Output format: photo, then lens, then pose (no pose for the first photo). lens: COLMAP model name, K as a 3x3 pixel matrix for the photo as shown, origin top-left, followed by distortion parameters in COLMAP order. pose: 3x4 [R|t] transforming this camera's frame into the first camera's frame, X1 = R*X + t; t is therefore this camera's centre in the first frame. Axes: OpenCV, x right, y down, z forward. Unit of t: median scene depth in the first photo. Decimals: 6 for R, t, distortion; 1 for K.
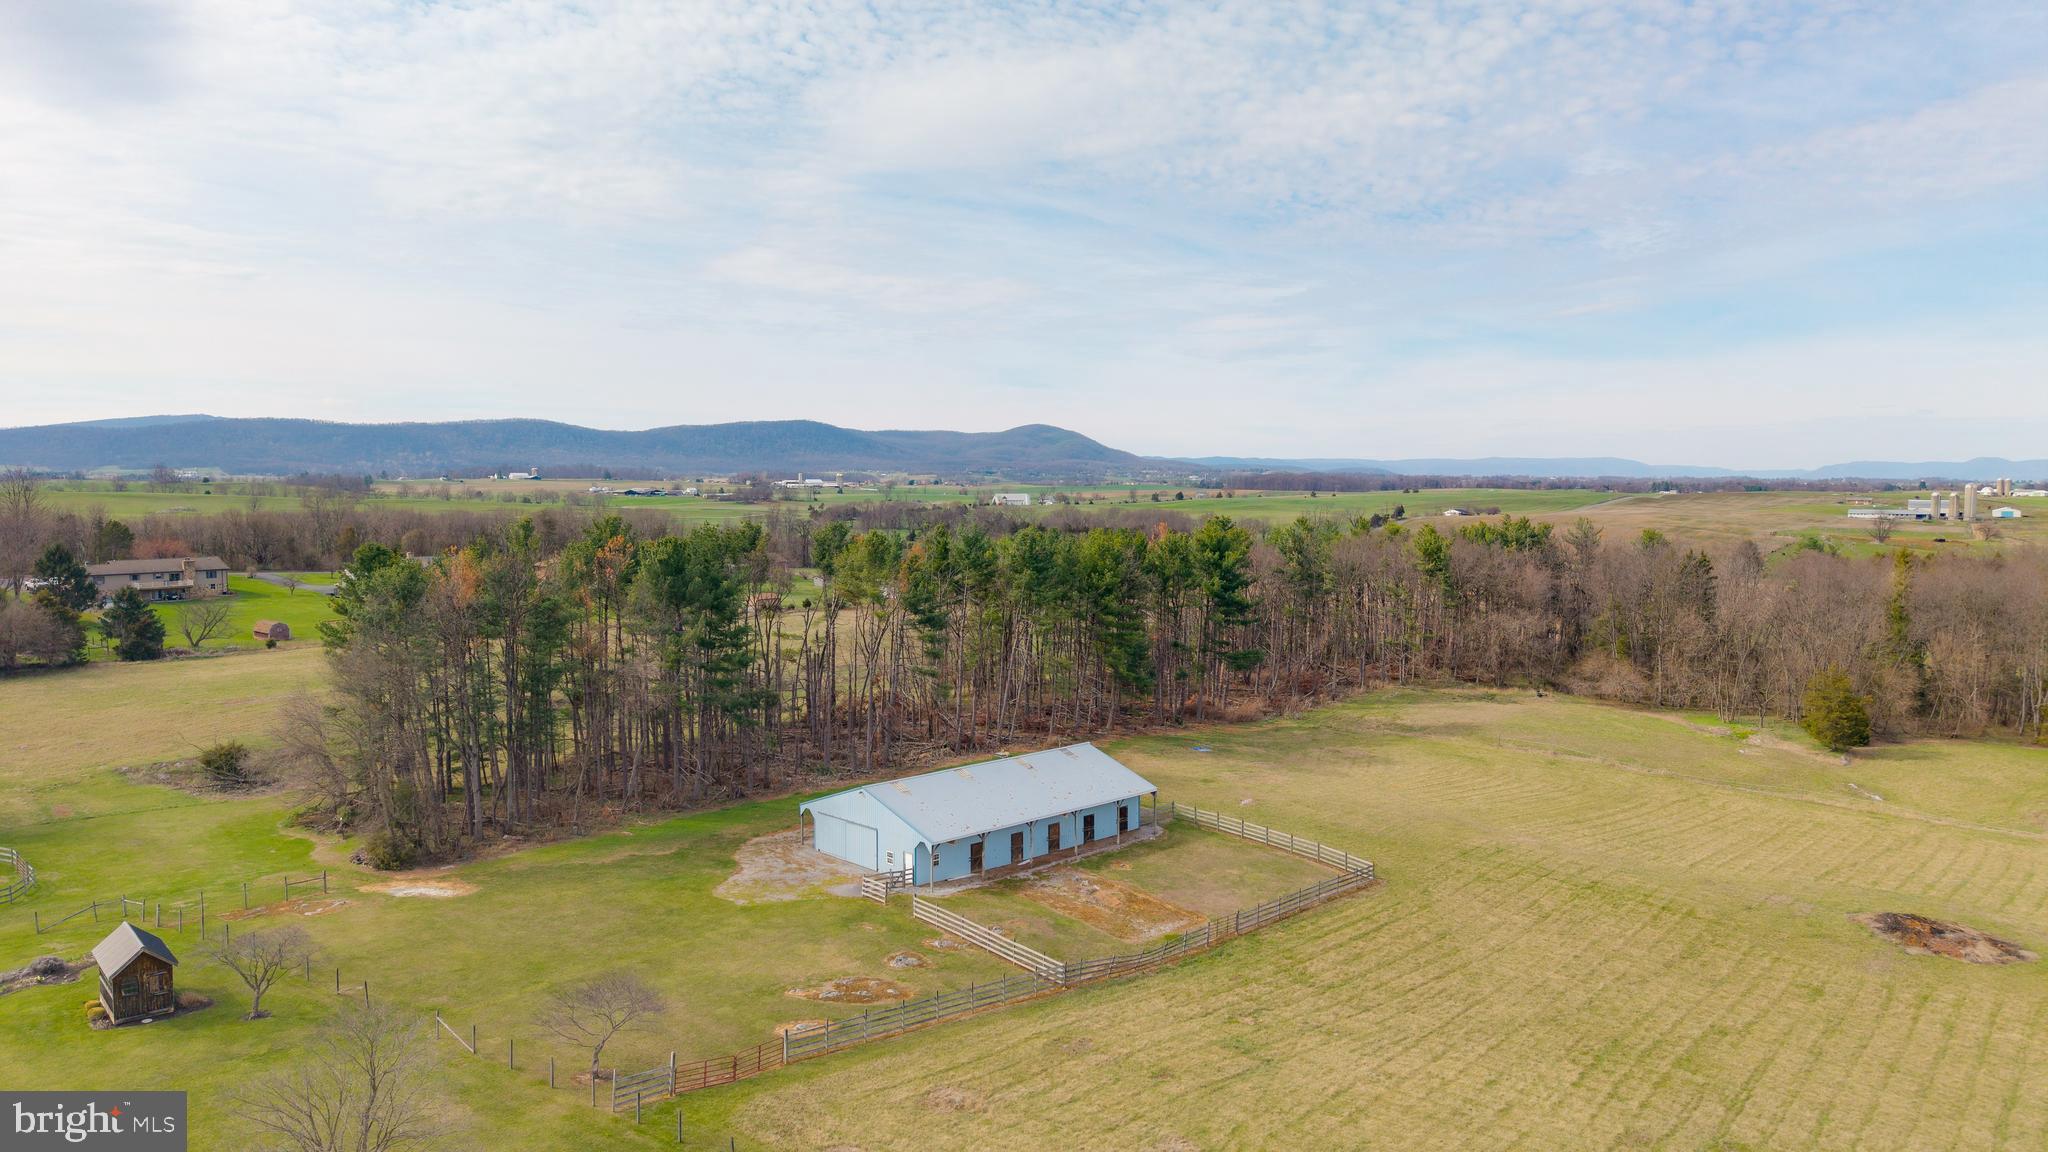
lens RADIAL K [[1603.0, 0, 1024.0], [0, 1603.0, 576.0], [0, 0, 1]] dist [0.153334, -0.422623]
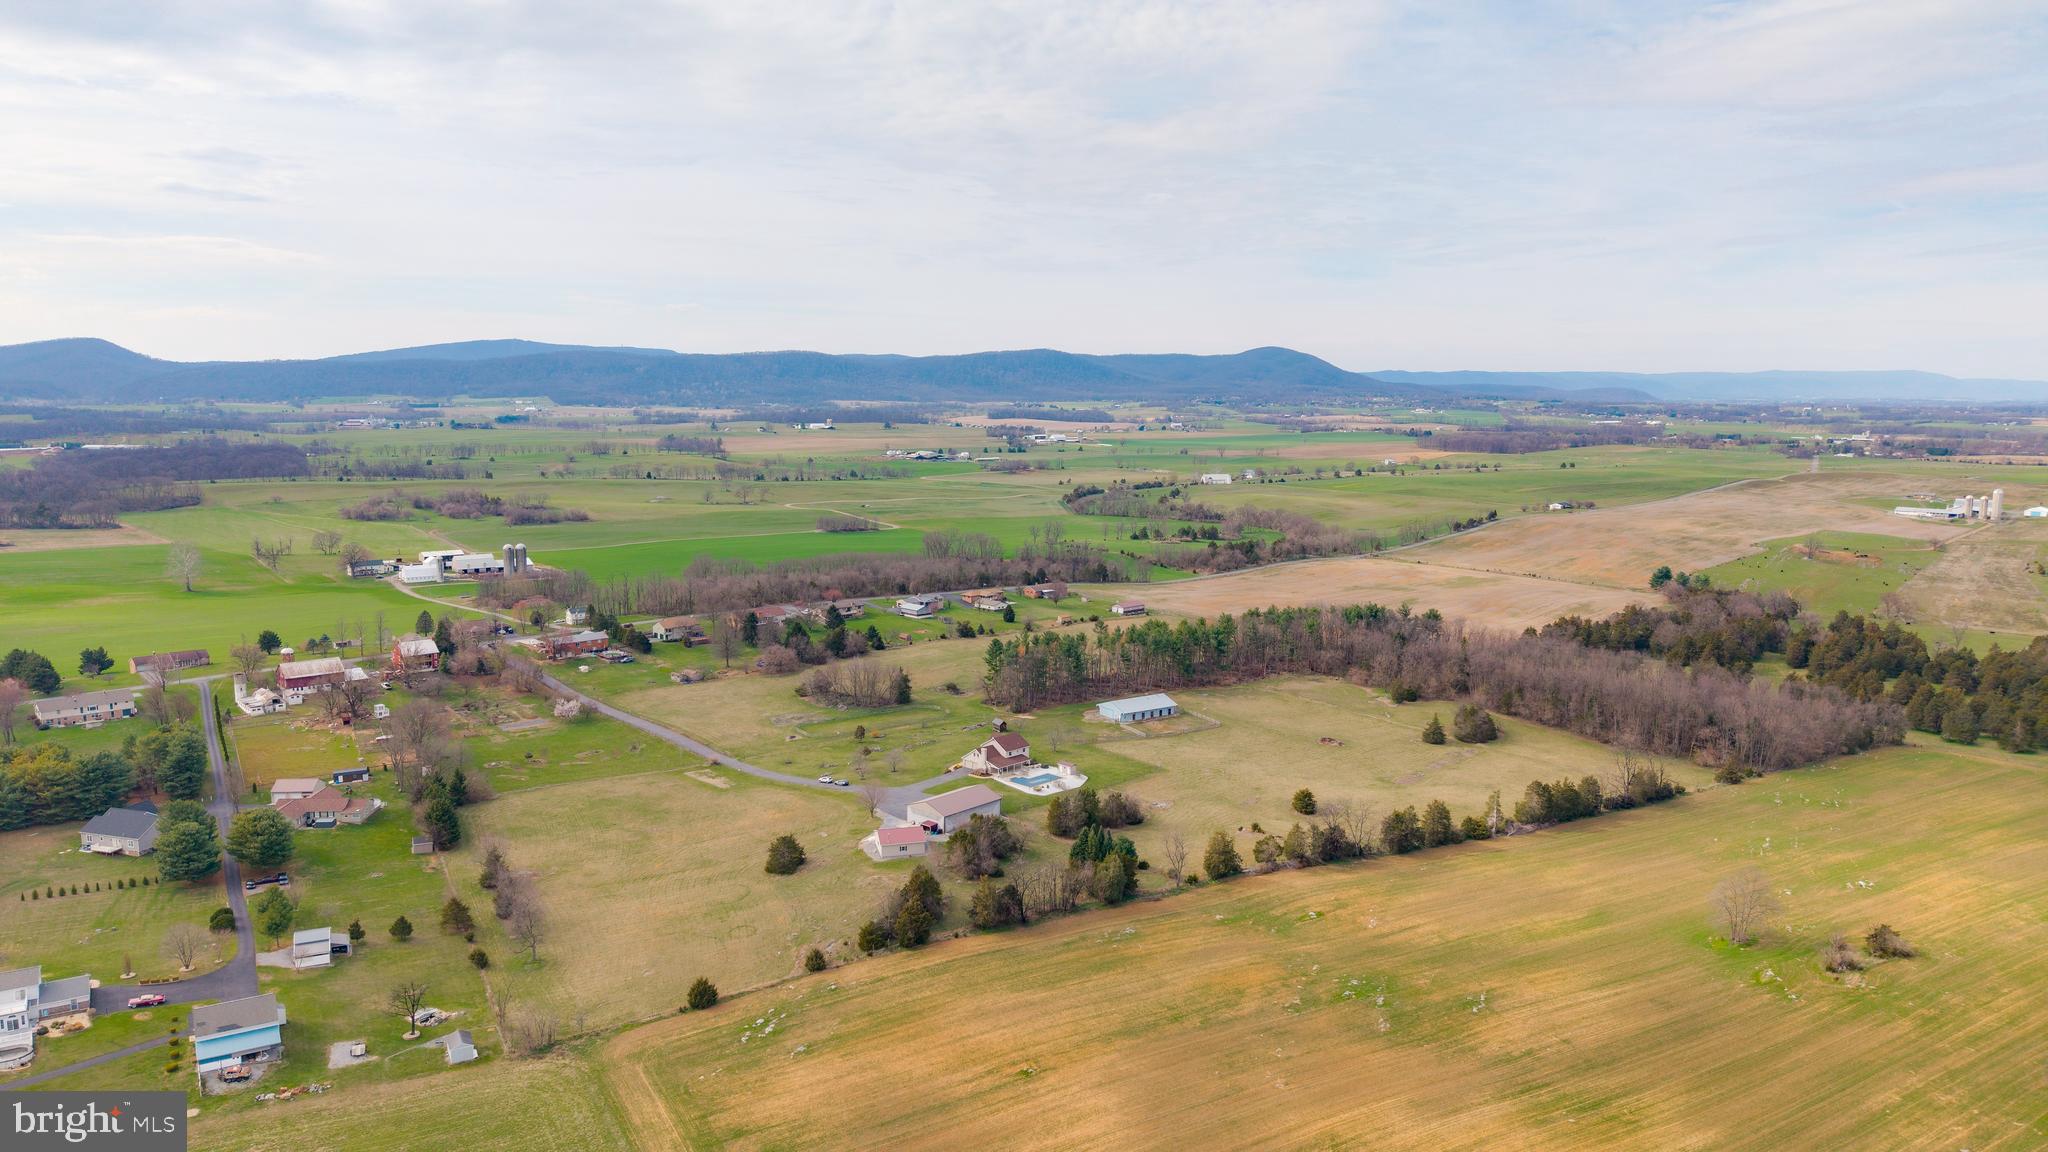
lens RADIAL K [[1603.0, 0, 1024.0], [0, 1603.0, 576.0], [0, 0, 1]] dist [0.153334, -0.422623]
pose [[0.989407, 0.031185, -0.141778, 0.315357], [-0.023315, 0.998111, 0.056835, -0.514519], [0.143282, -0.052927, 0.988266, -3.798353]]
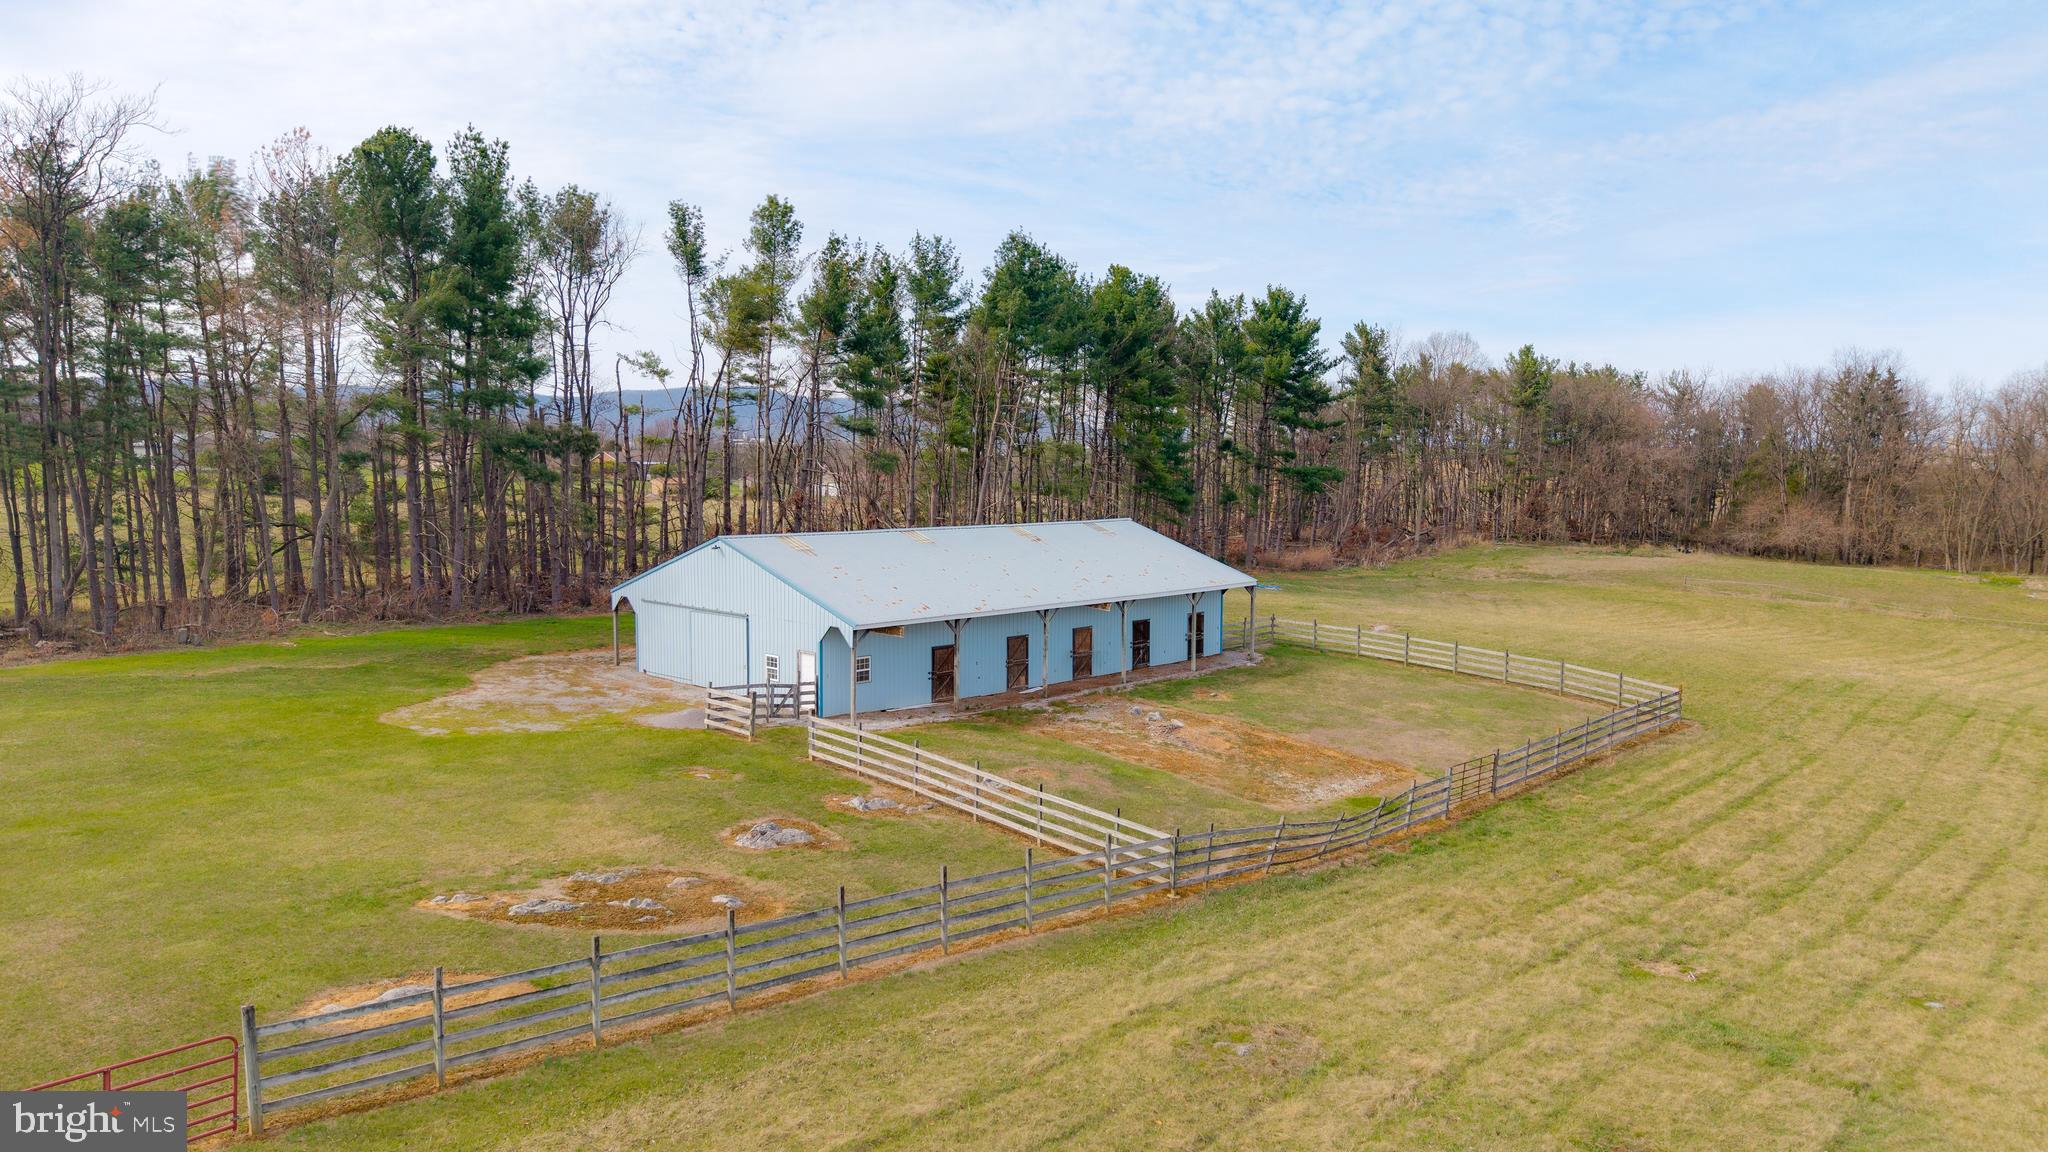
lens RADIAL K [[1603.0, 0, 1024.0], [0, 1603.0, 576.0], [0, 0, 1]] dist [0.153334, -0.422623]
pose [[0.999561, -0.000738, 0.029611, -0.019088], [0.000269, 0.999875, 0.015829, 0.139769], [-0.029619, -0.015814, 0.999436, 0.497572]]
